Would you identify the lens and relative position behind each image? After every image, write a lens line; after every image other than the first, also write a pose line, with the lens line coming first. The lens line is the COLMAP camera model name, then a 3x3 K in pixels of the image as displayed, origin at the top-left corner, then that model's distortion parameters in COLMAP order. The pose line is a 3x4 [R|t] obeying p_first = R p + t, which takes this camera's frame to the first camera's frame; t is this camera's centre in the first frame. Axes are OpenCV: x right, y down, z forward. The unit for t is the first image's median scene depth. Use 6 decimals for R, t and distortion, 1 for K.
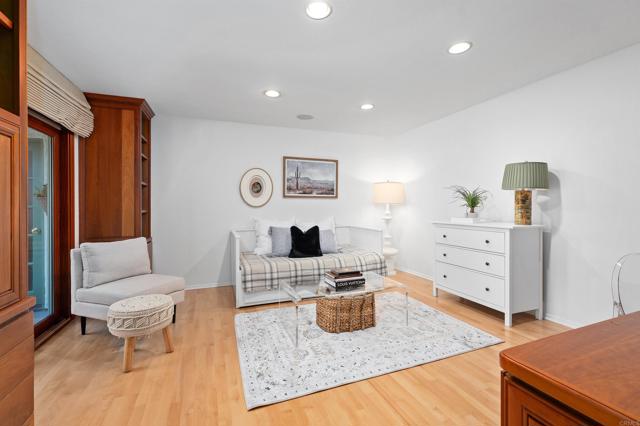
lens RADIAL K [[276.8, 0, 320.6], [0, 276.8, 210.5], [0, 0, 1]] dist [-0.000828, -0.000022]
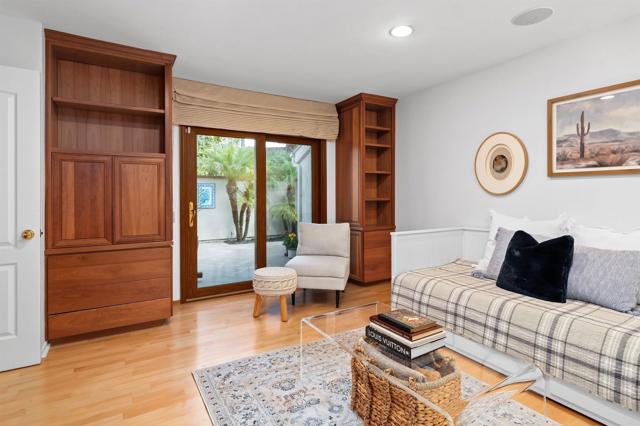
lens RADIAL K [[329.5, 0, 315.9], [0, 329.5, 194.7], [0, 0, 1]] dist [0.002885, 0.000077]
pose [[0.165244, 0.001204, -0.986252, 0.420861], [-0.006814, 0.999977, 0.000079, -0.009484], [0.986229, 0.006707, 0.165248, 0.453224]]
